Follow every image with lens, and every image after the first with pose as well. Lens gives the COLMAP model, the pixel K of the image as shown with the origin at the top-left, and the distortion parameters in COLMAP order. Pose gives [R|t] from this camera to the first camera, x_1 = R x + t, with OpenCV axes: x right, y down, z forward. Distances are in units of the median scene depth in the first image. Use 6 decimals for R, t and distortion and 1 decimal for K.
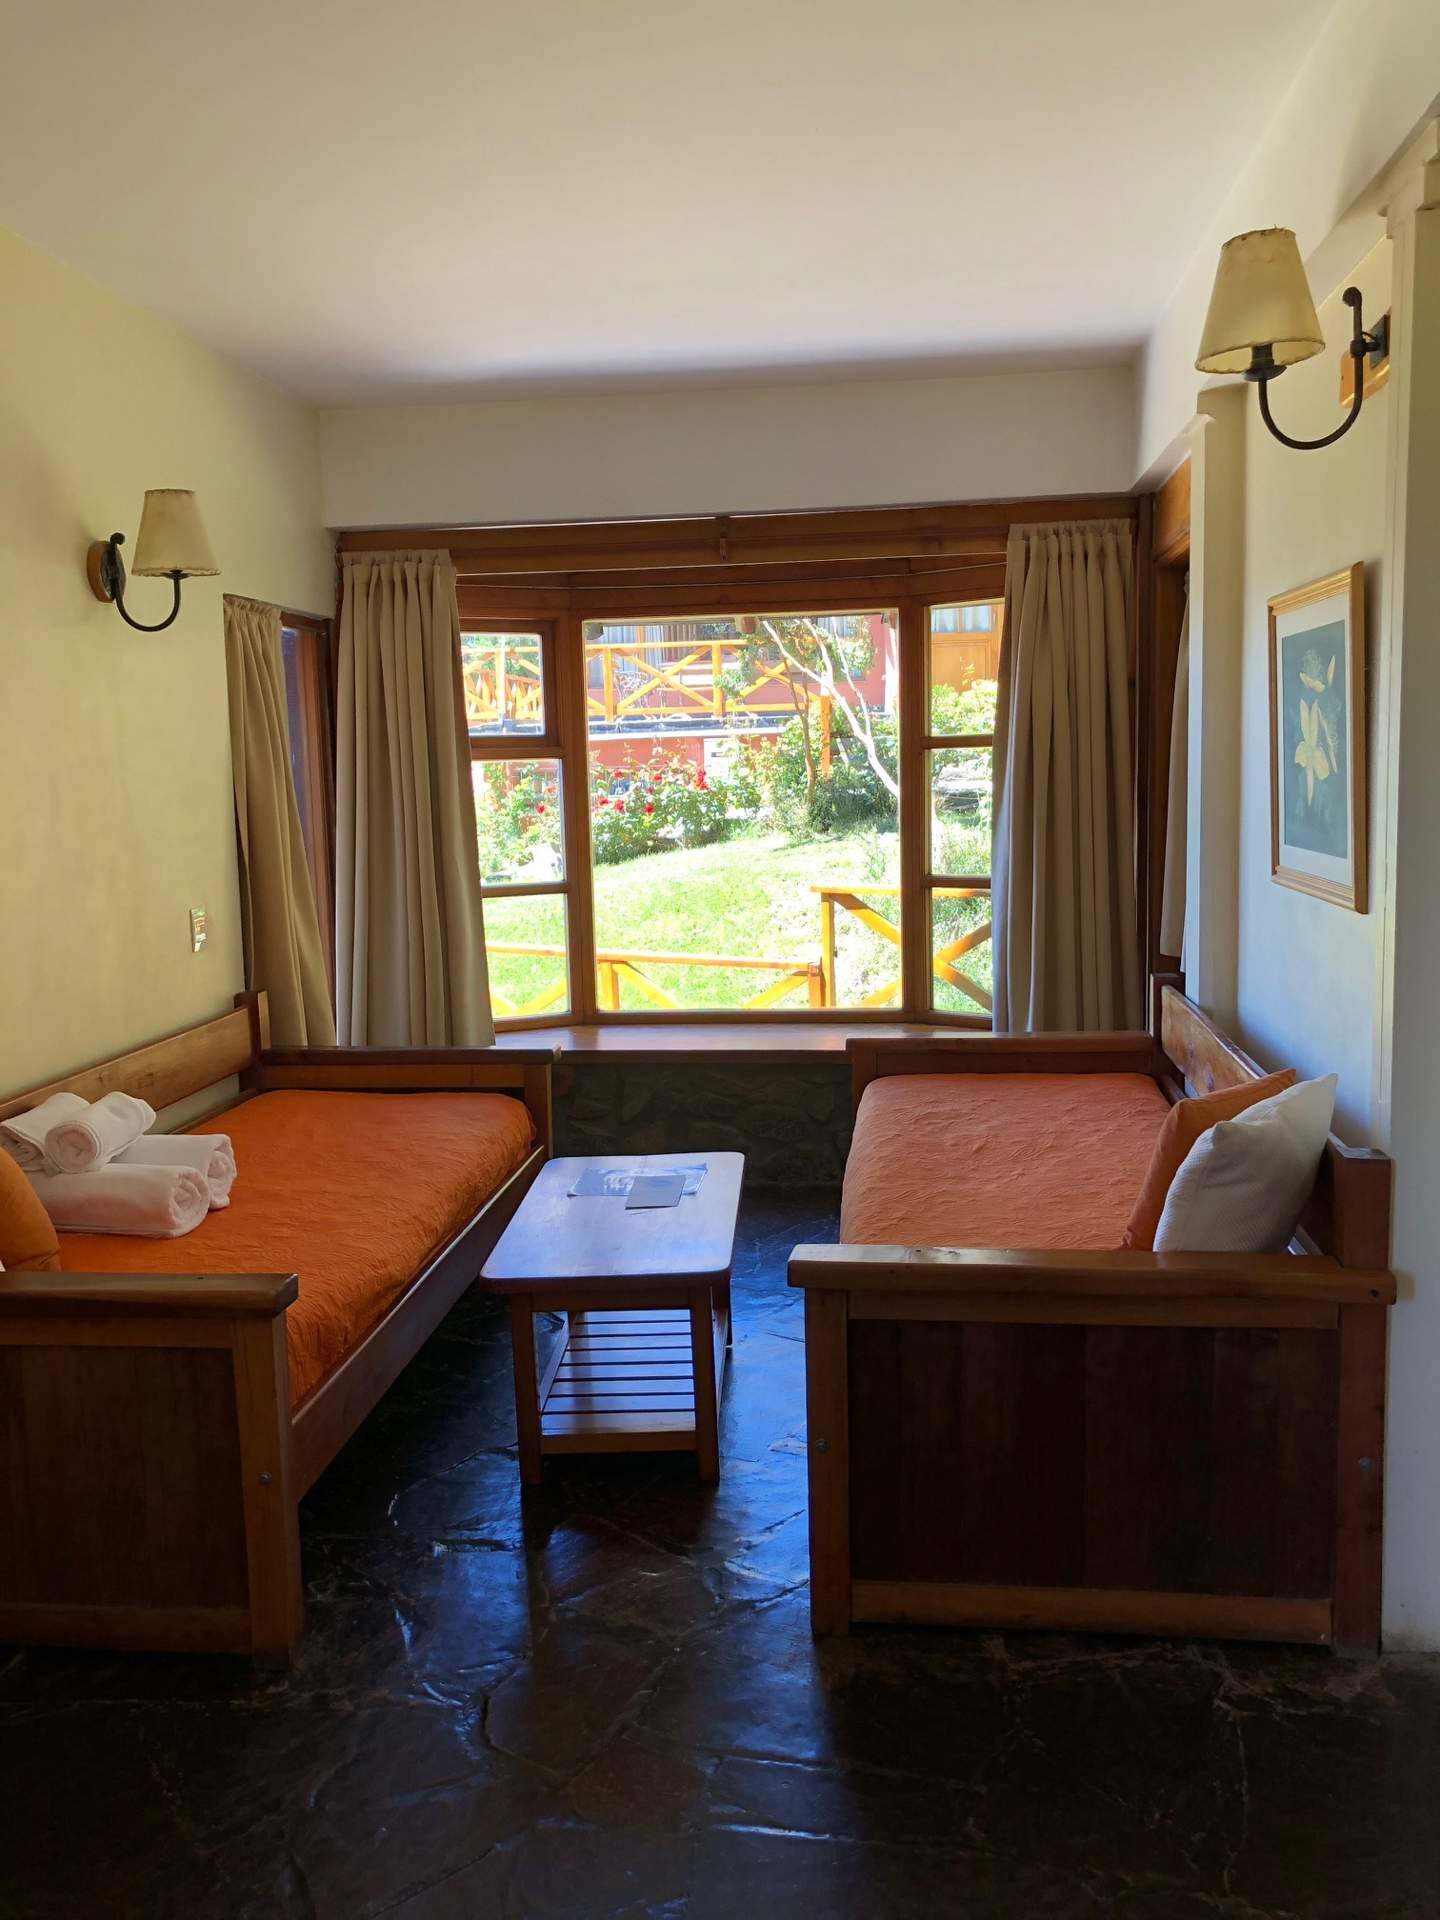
lens RADIAL K [[1580.3, 0, 708.0], [0, 1580.3, 944.9], [0, 0, 1]] dist [-0.002827, 0.007805]
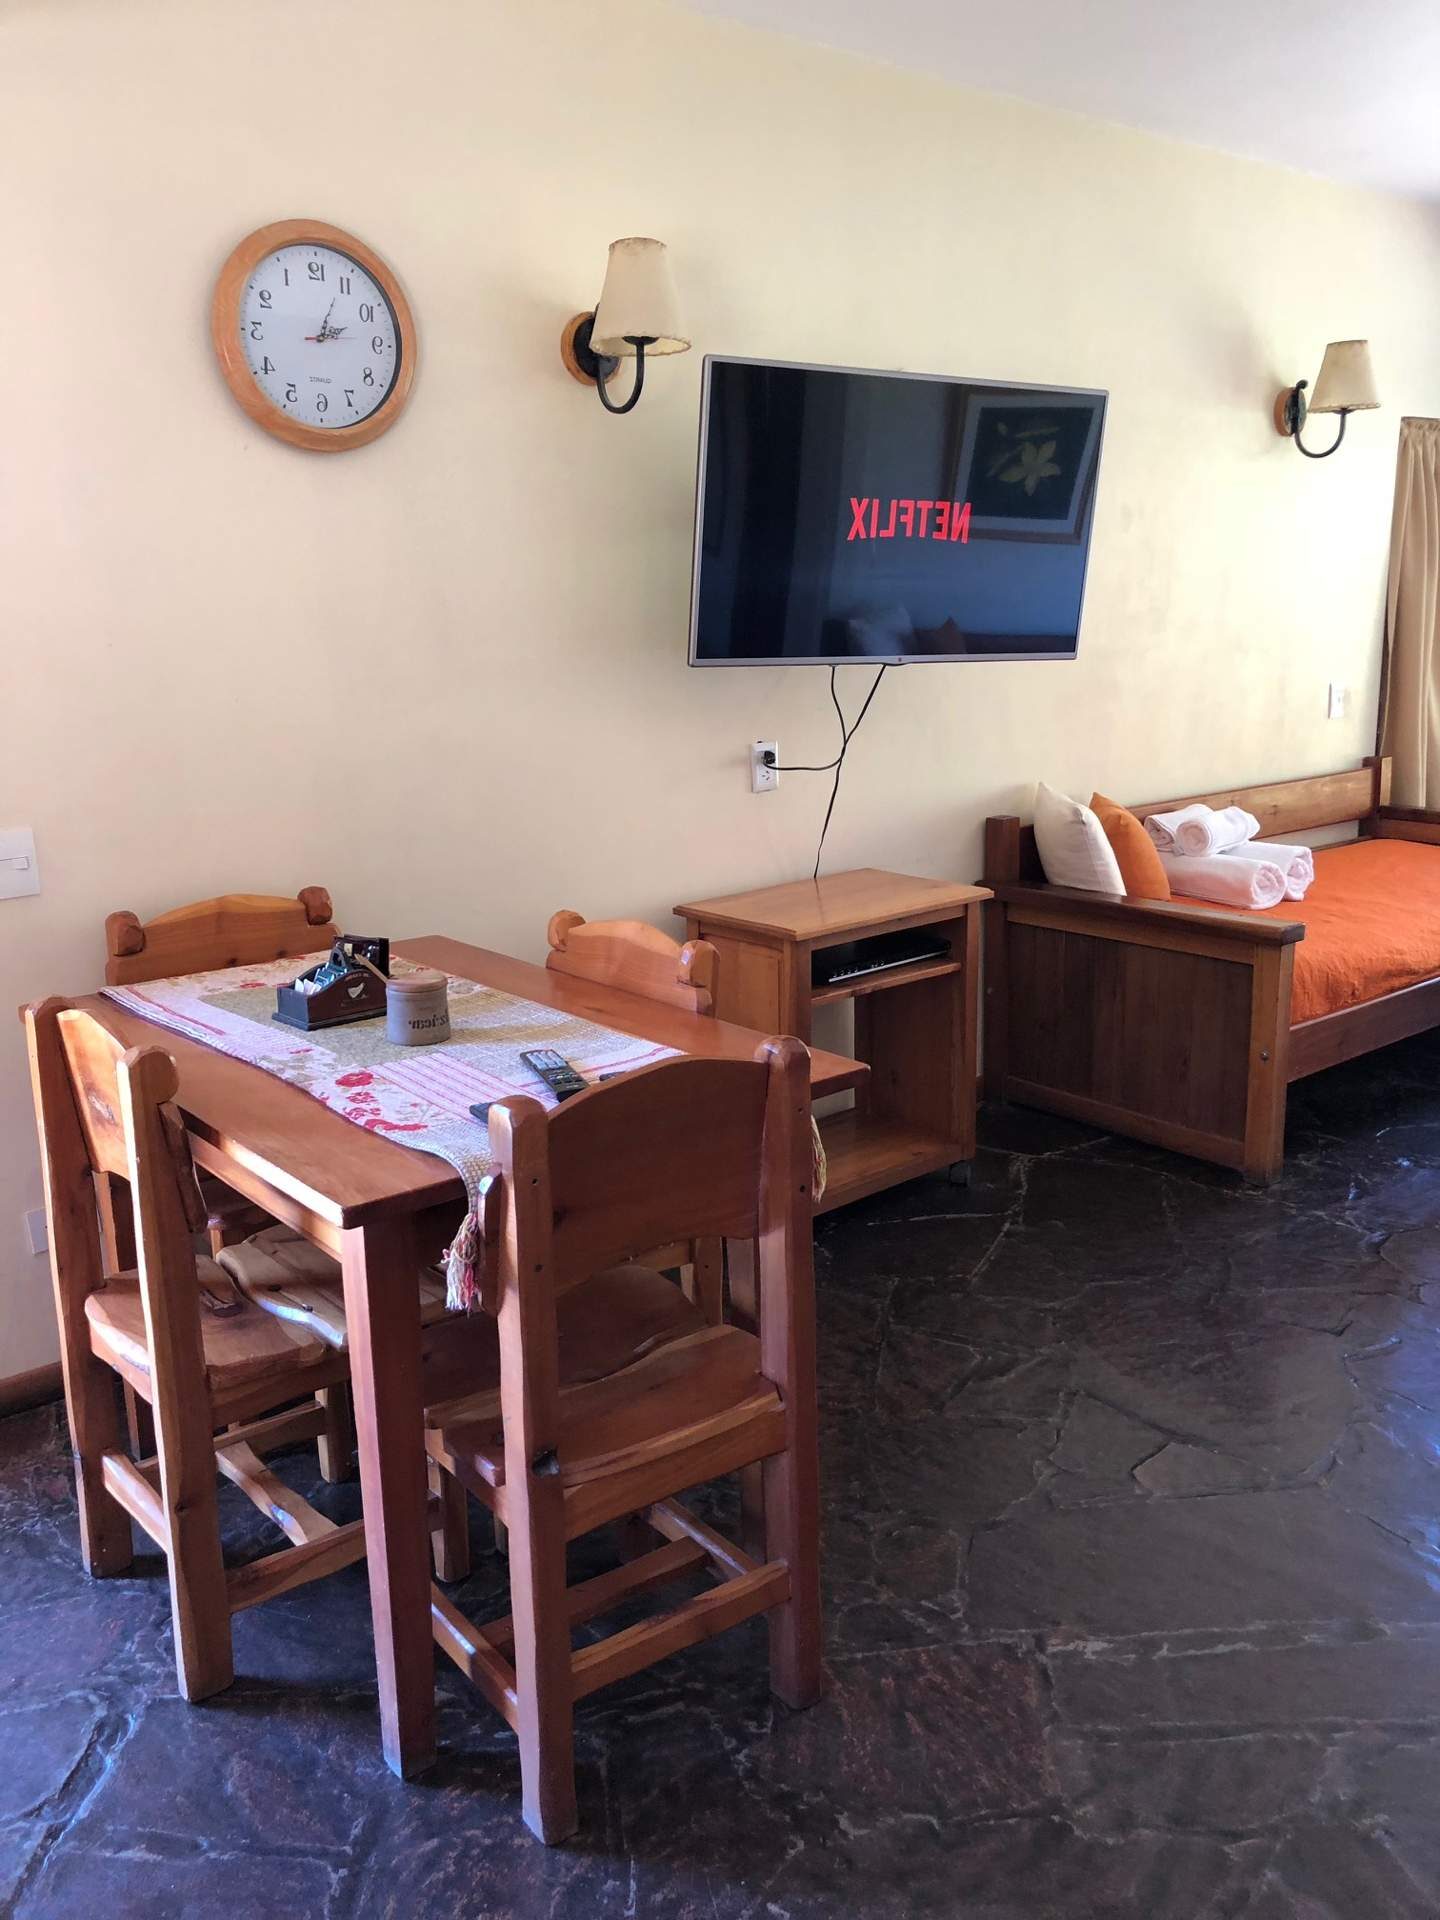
lens RADIAL K [[1580.3, 0, 708.0], [0, 1580.3, 944.9], [0, 0, 1]] dist [-0.002827, 0.007805]
pose [[0.718783, 0.162583, -0.675957, 0.264347], [-0.078596, 0.985041, 0.153349, 0.038781], [0.690778, -0.057098, 0.720809, -0.340522]]
